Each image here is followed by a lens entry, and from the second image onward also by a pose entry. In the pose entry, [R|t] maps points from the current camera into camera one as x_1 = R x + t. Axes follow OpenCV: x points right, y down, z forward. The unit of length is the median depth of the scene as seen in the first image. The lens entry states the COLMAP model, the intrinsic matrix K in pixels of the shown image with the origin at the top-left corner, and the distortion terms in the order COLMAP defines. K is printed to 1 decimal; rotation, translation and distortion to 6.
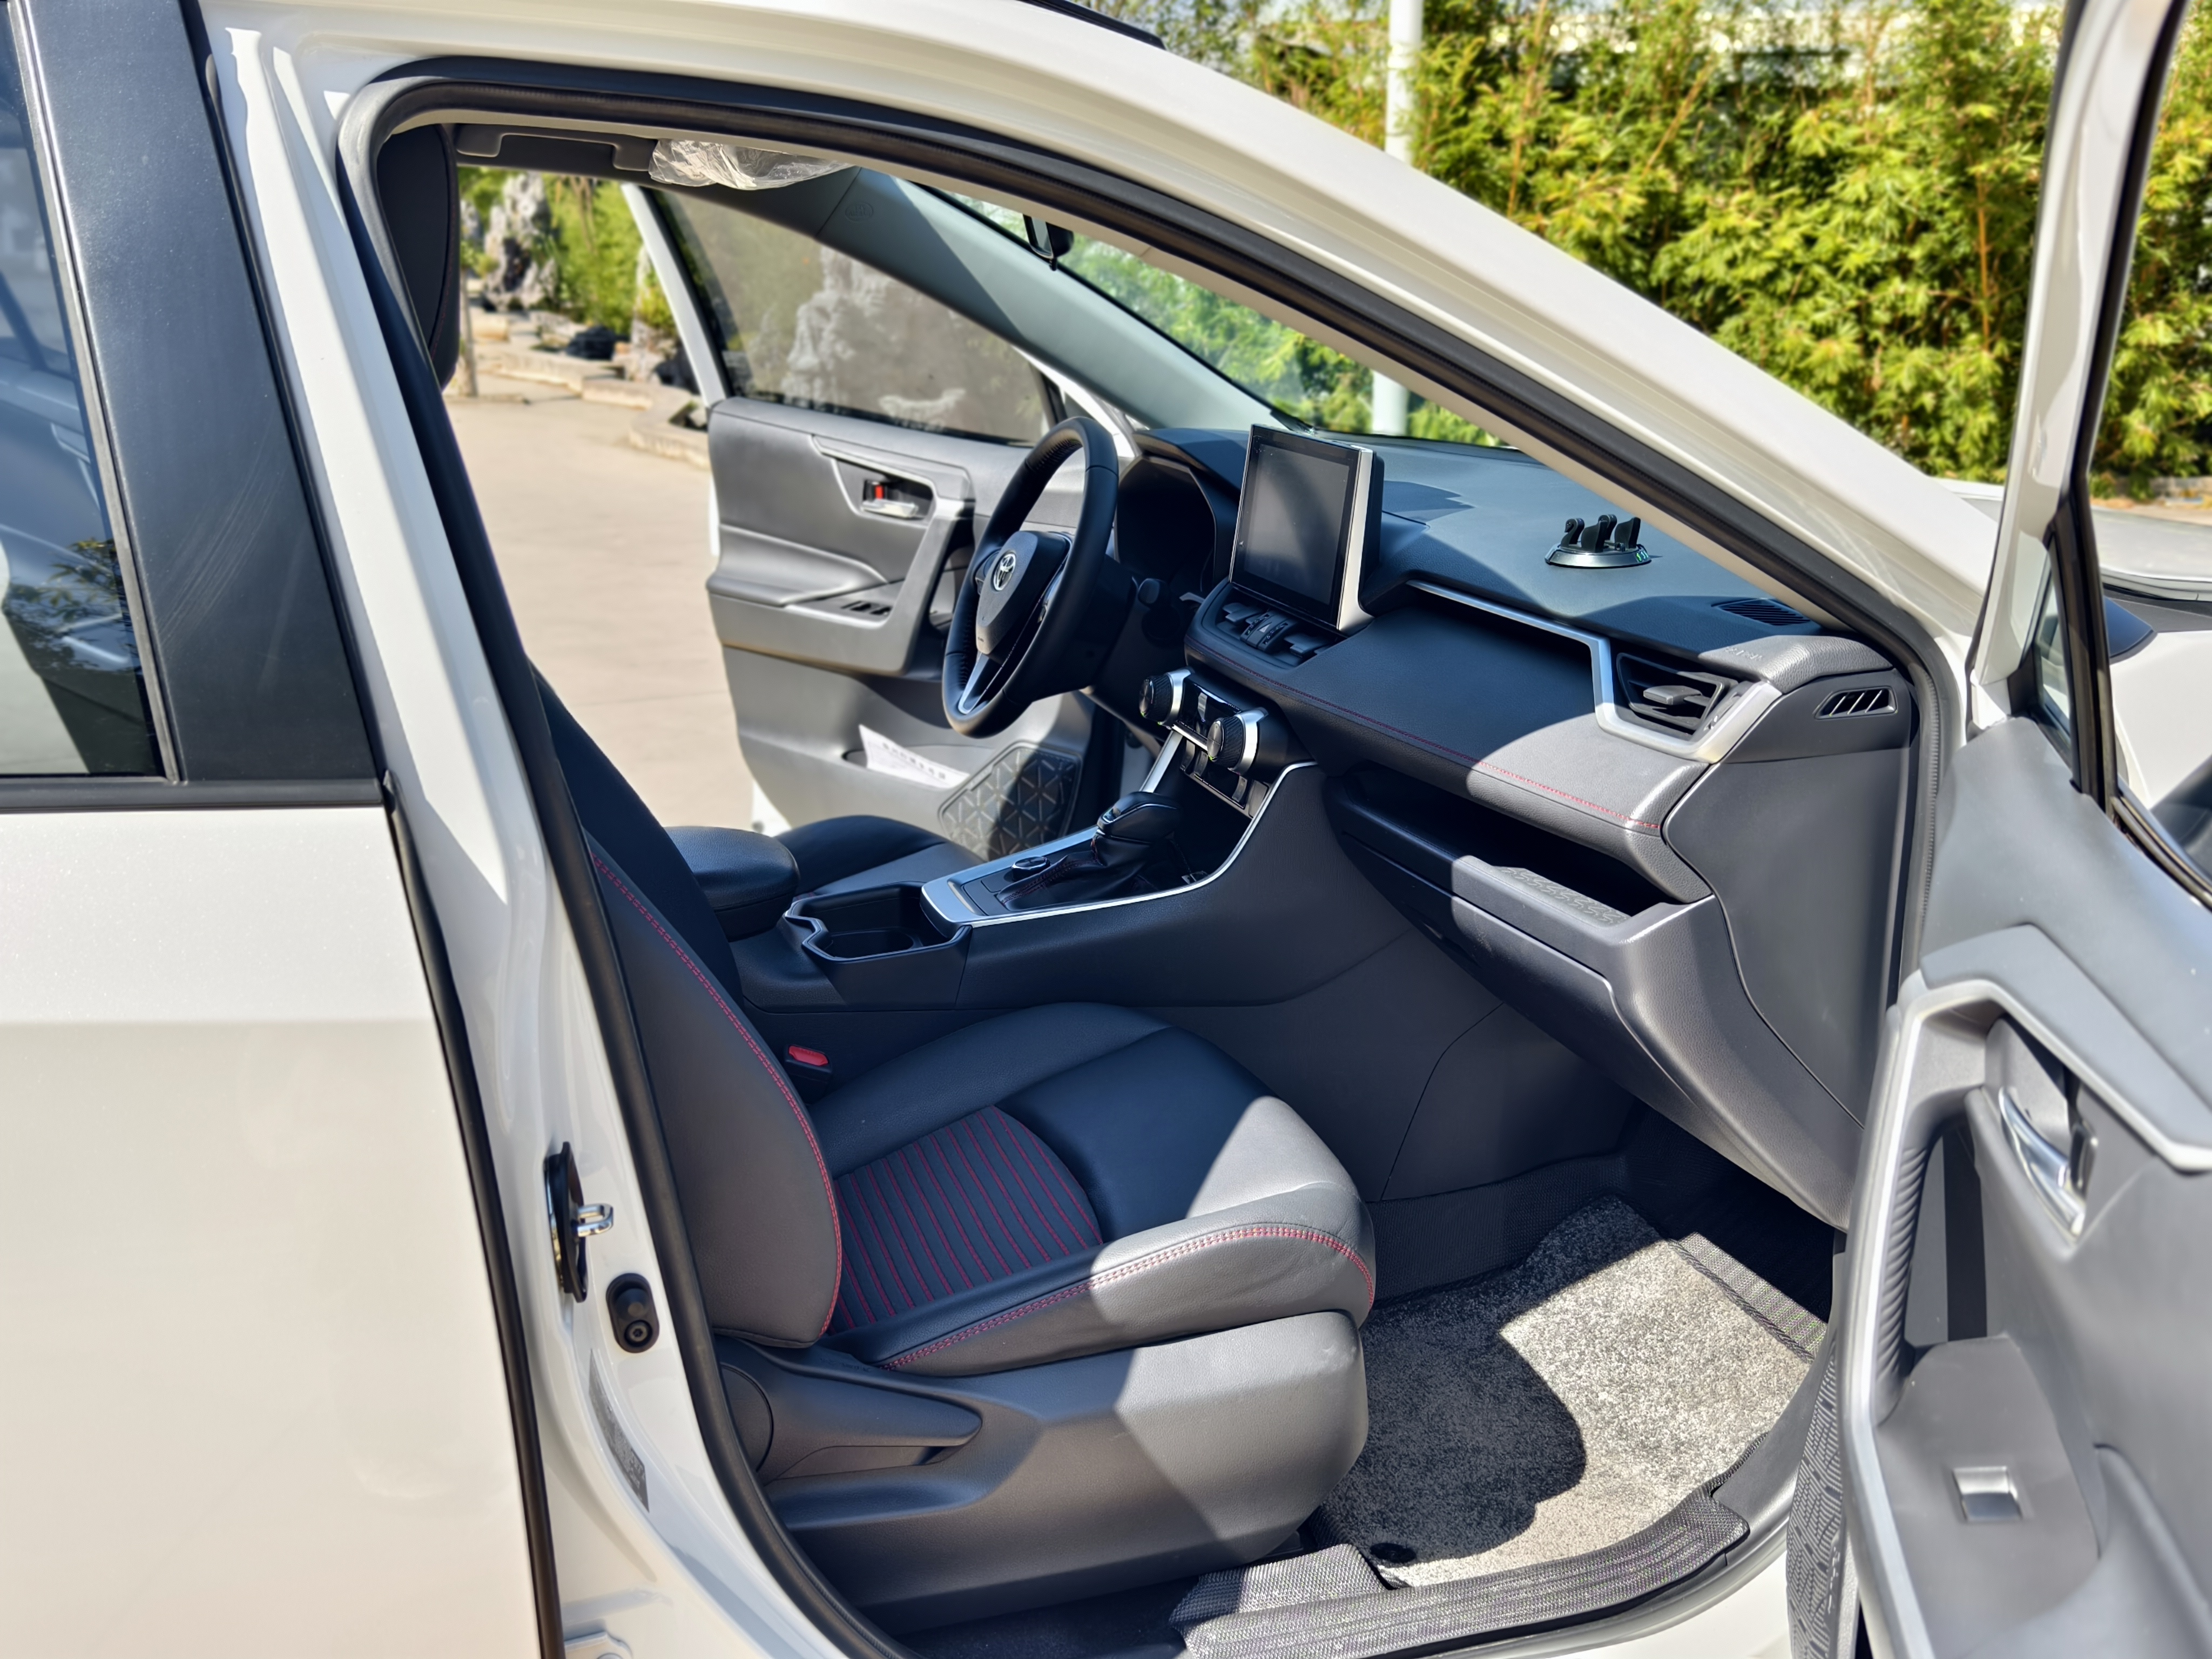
lens RADIAL K [[2256.4, 0, 1104.7], [0, 2256.4, 828.6], [0, 0, 1]] dist [0.013532, 0.000000]
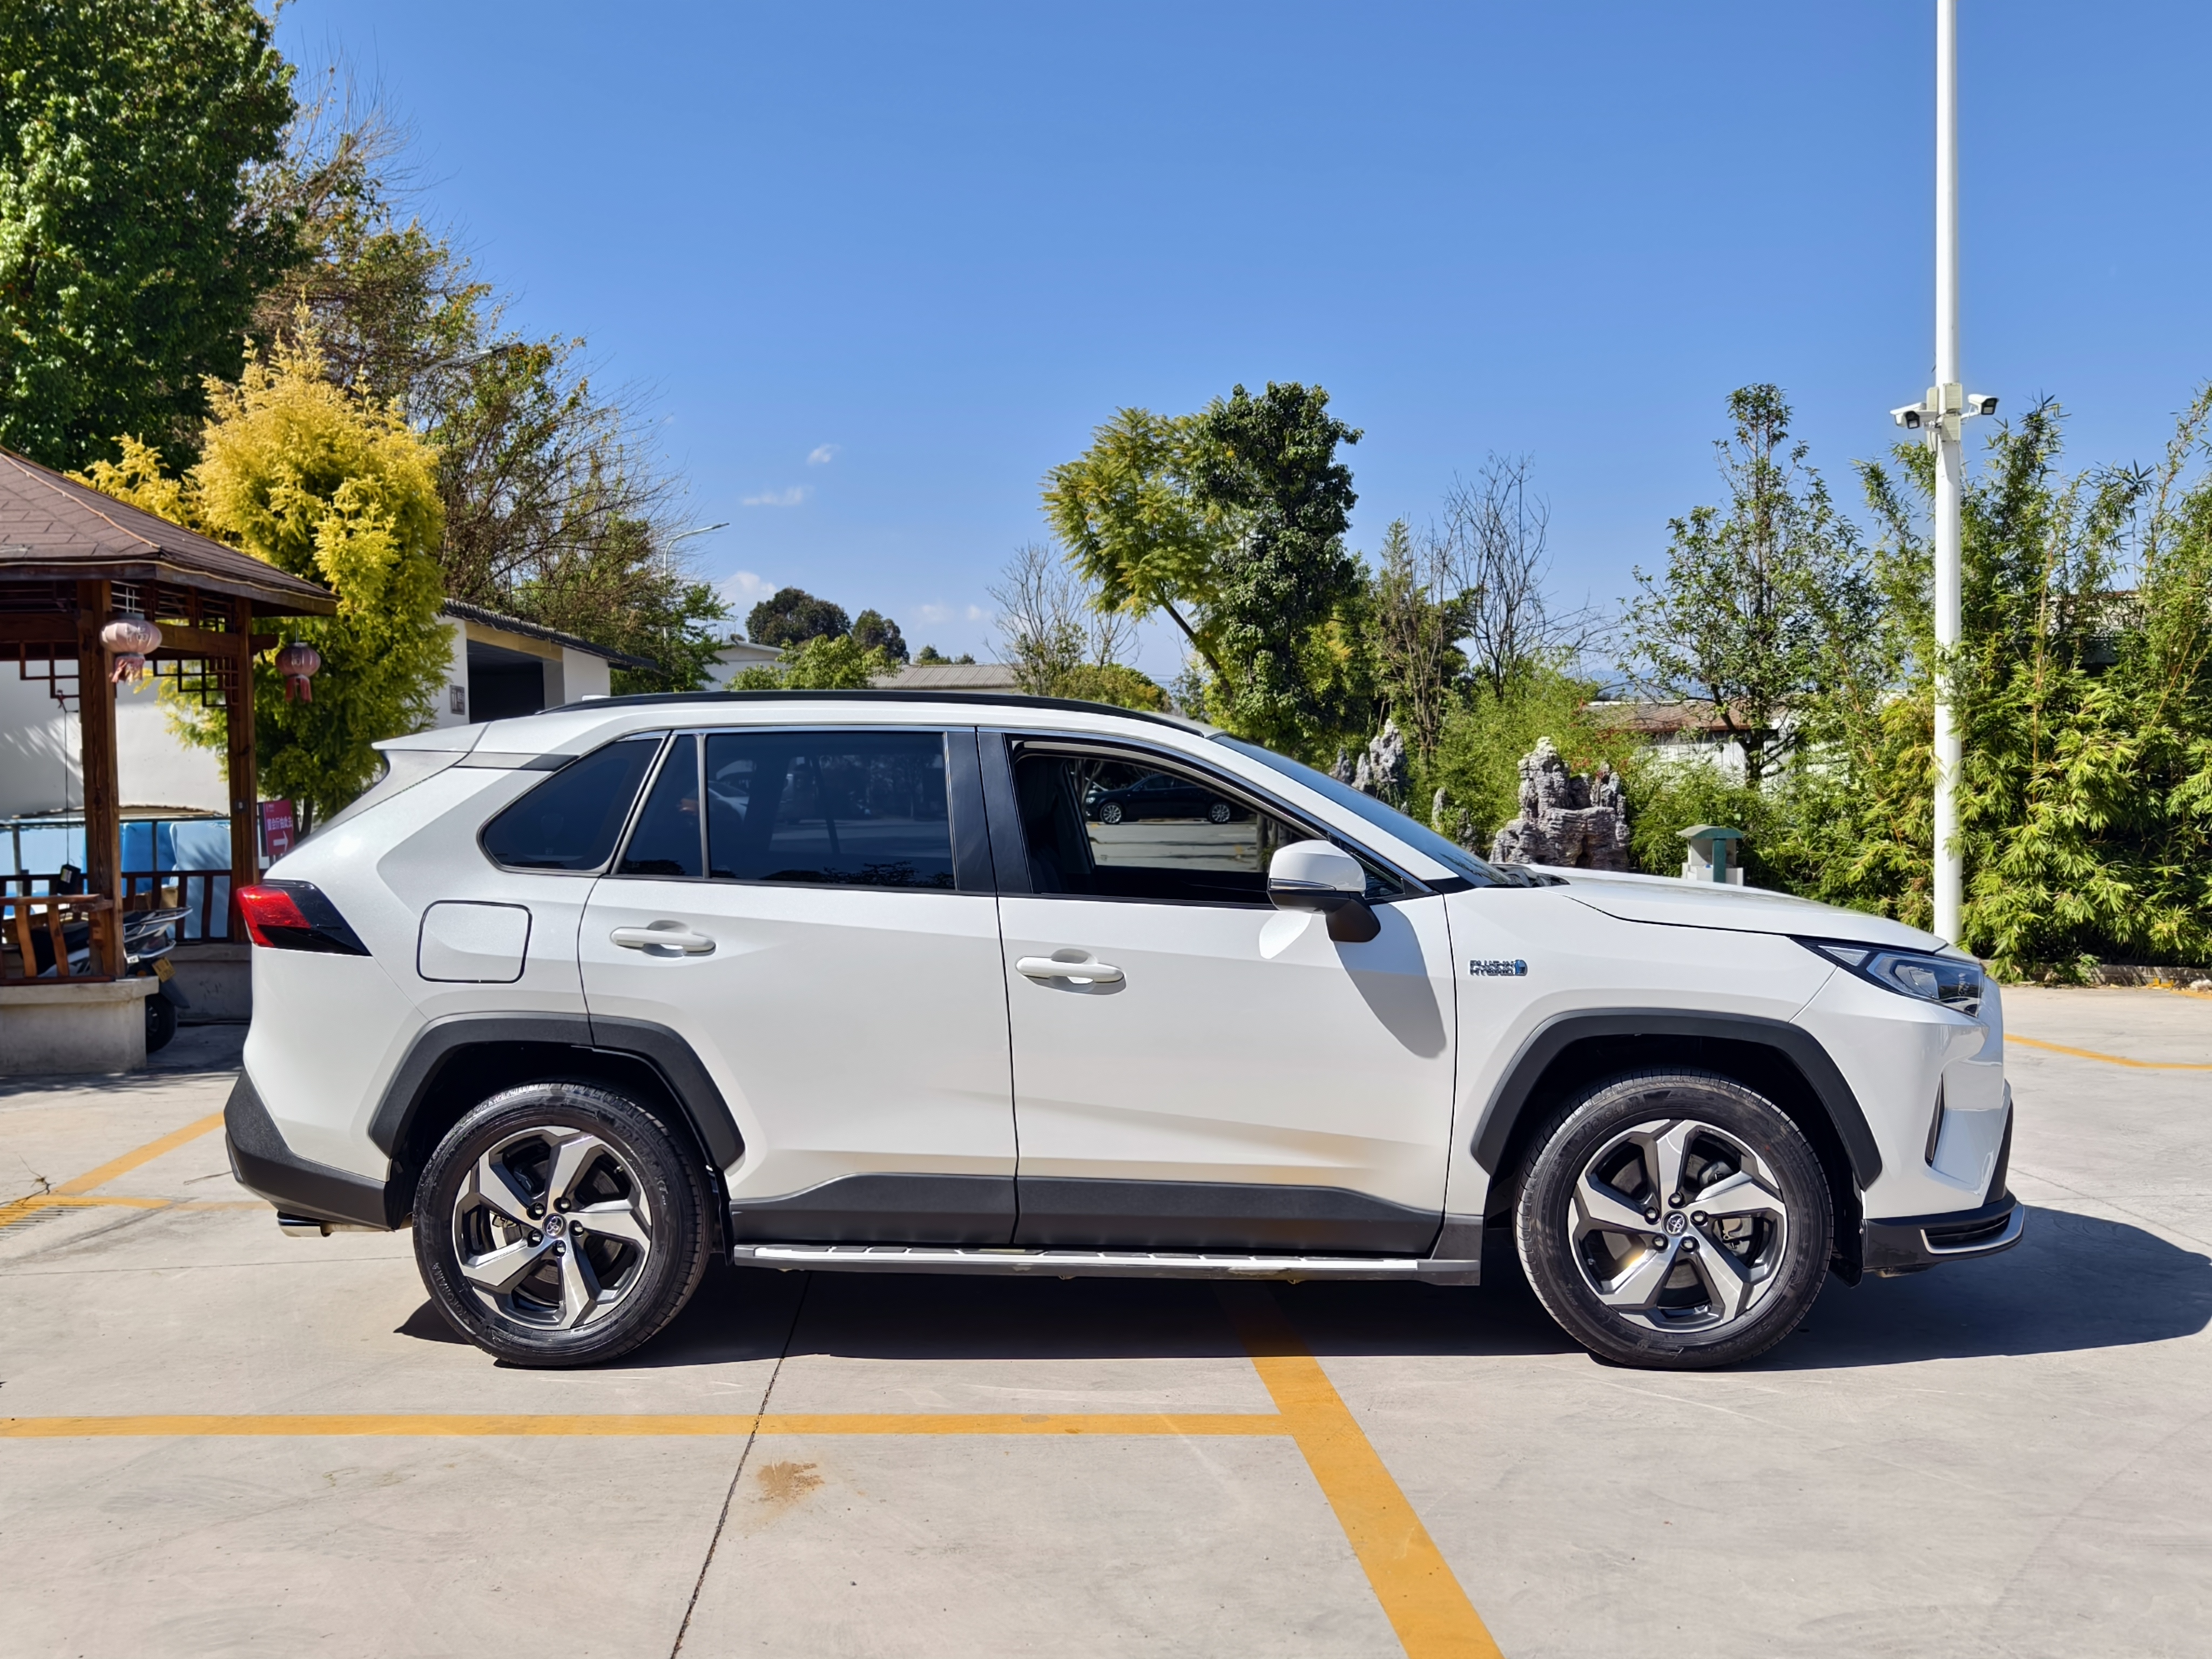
lens RADIAL K [[2256.4, 0, 1105.0], [0, 2256.4, 826.7], [0, 0, 1]] dist [0.013532, 0.000000]
pose [[0.925180, 0.006774, -0.379468, 0.177023], [-0.096143, 0.971411, -0.217063, 0.091350], [0.367149, 0.237305, 0.899382, -0.333432]]
